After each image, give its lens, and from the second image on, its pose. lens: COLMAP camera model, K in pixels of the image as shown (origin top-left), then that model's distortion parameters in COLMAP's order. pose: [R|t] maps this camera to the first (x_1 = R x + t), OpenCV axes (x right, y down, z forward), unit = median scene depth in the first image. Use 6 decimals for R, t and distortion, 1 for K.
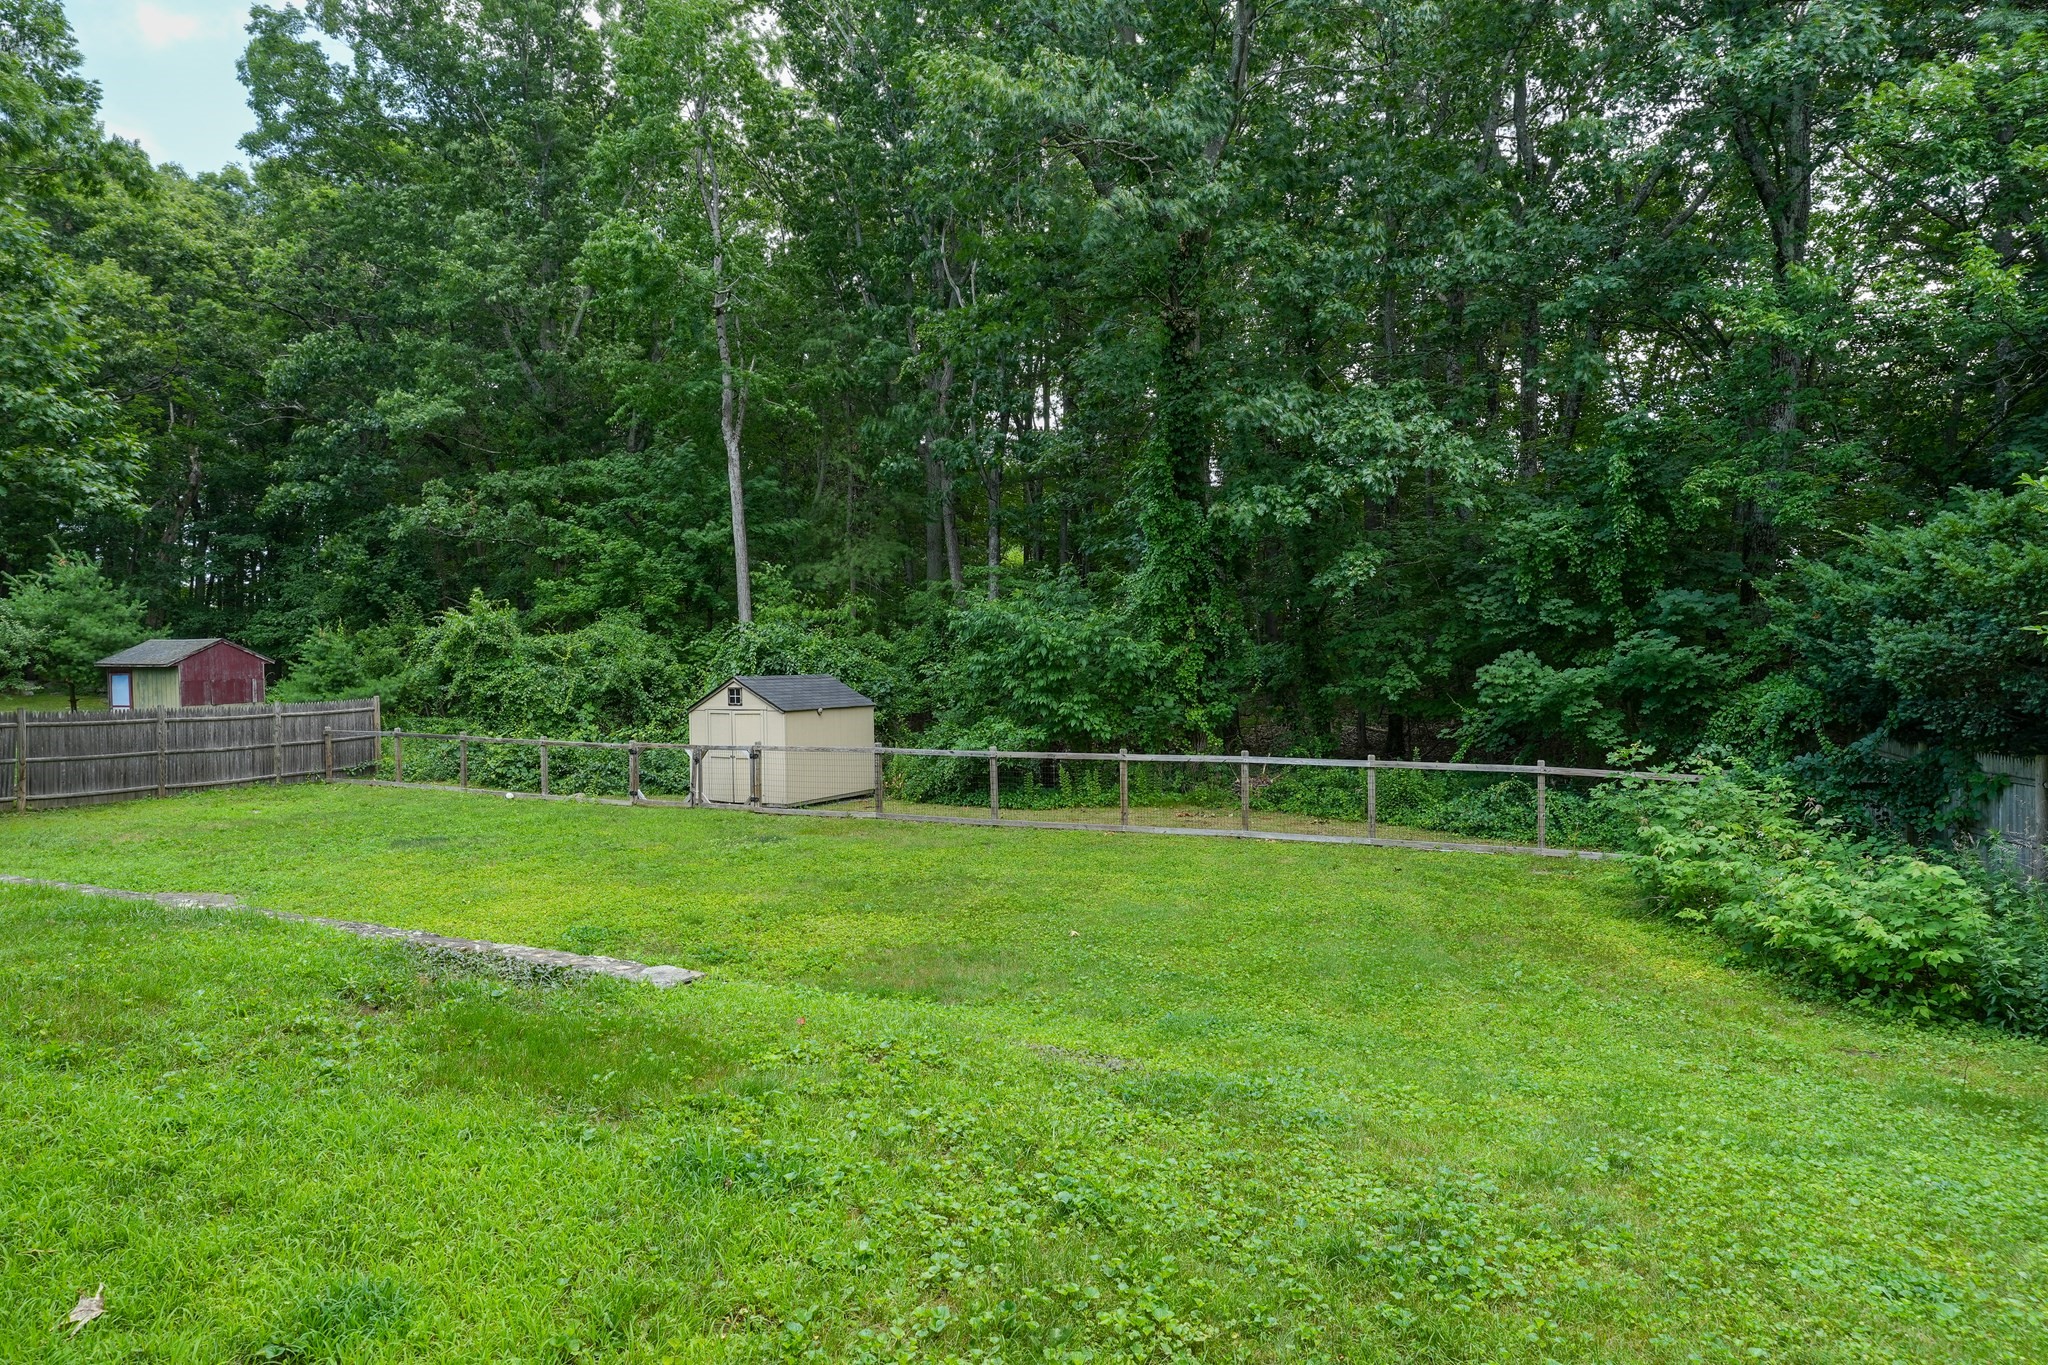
lens RADIAL K [[1134.5, 0, 1032.9], [0, 1134.5, 687.4], [0, 0, 1]] dist [-0.050867, 0.001246]
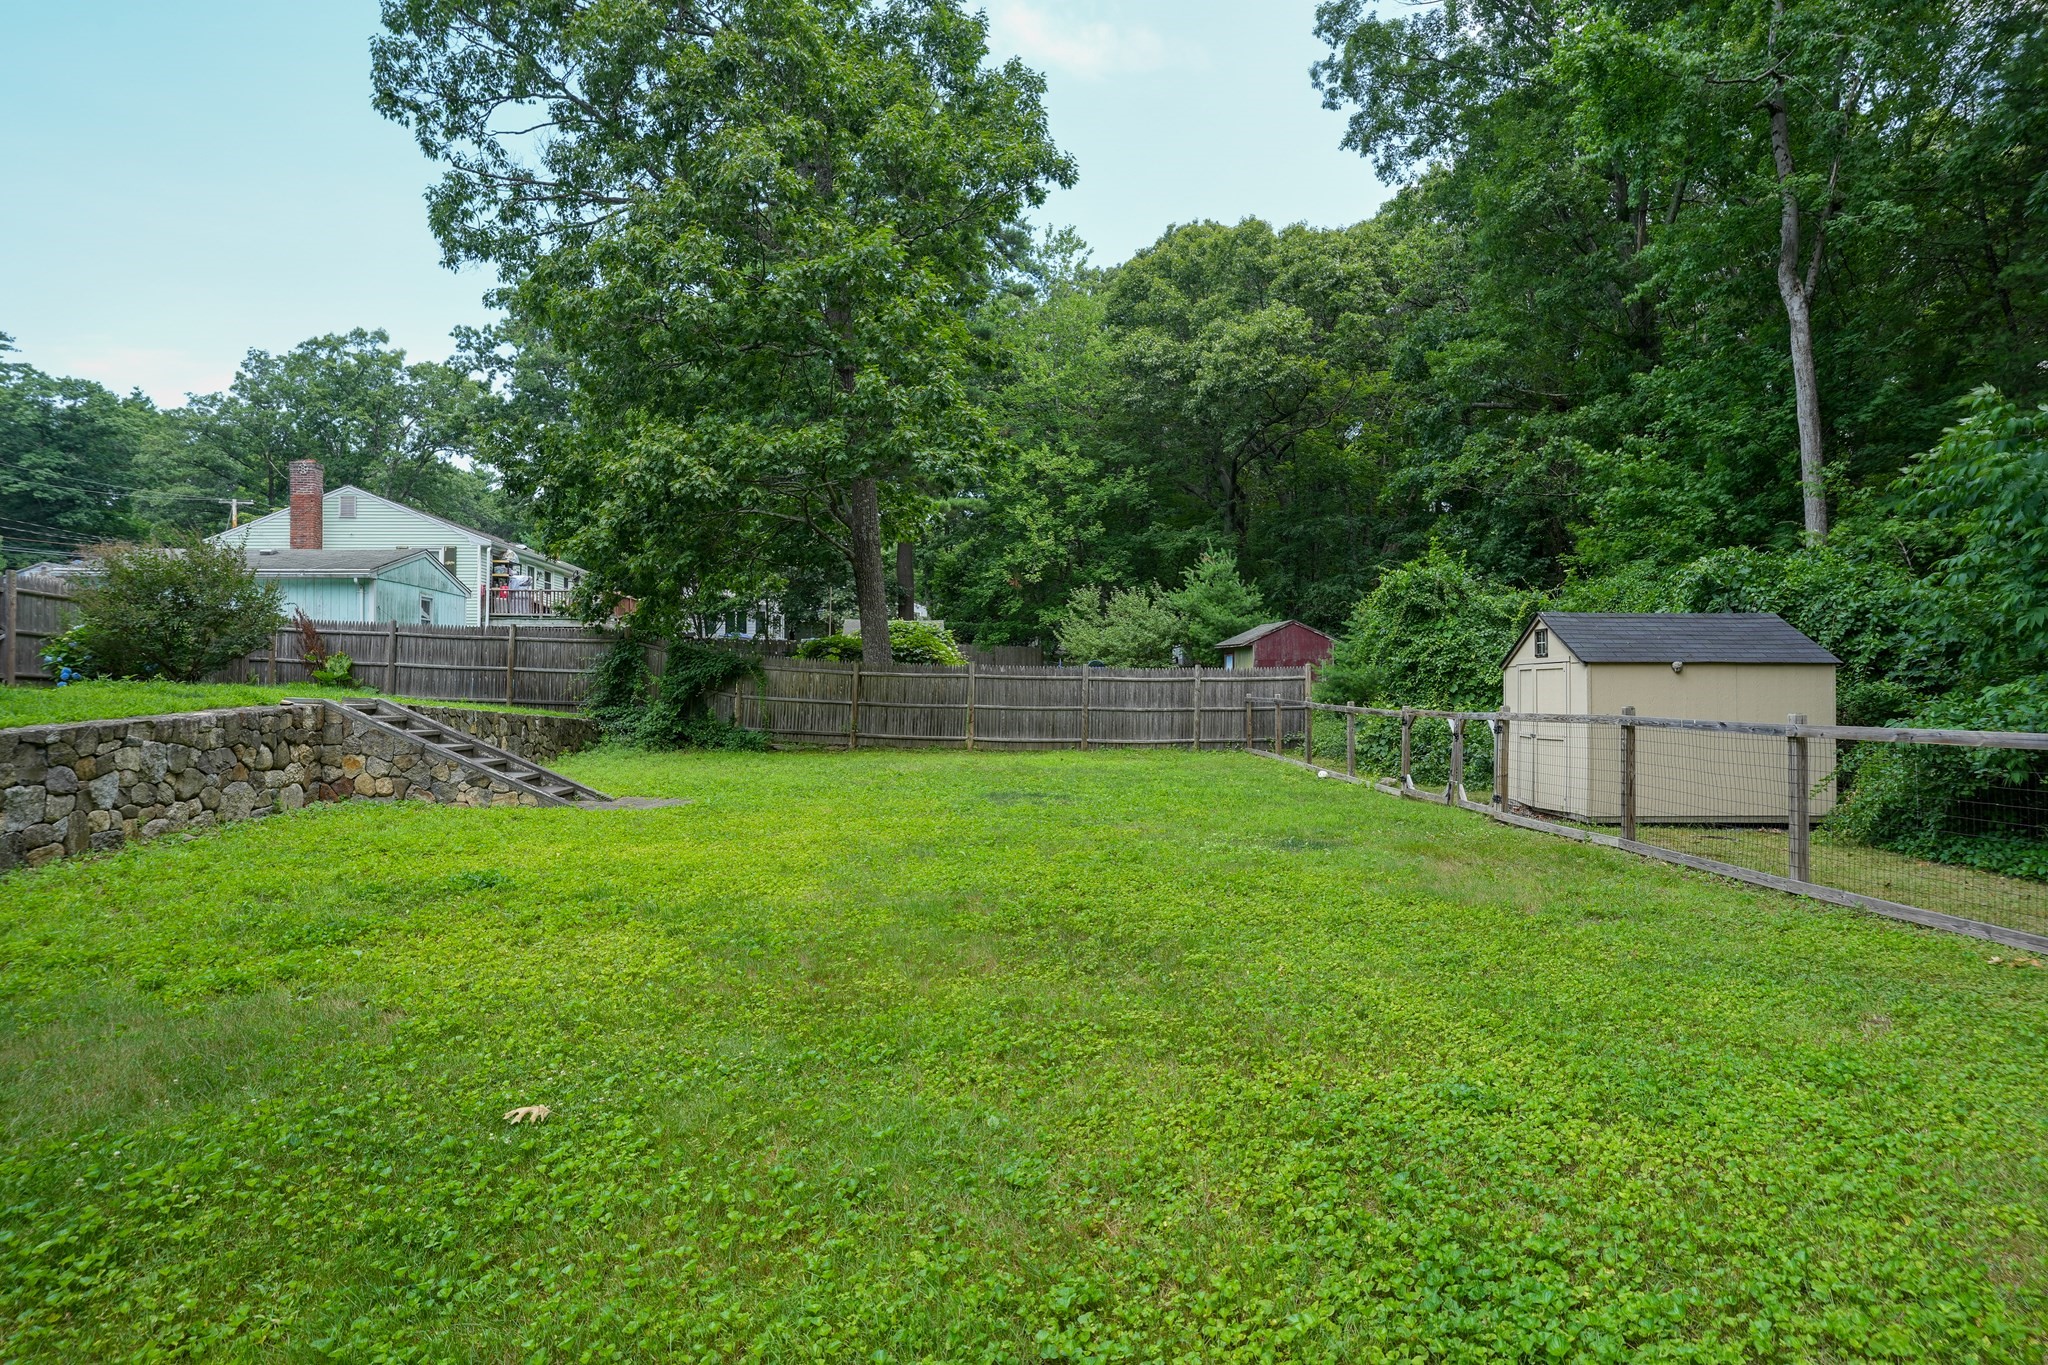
lens RADIAL K [[1134.5, 0, 1032.9], [0, 1134.5, 687.4], [0, 0, 1]] dist [-0.050867, 0.001246]
pose [[0.439203, 0.009392, -0.898339, 0.168013], [-0.025457, 0.999674, -0.001995, 0.037573], [0.898027, 0.023745, 0.439298, 0.413515]]
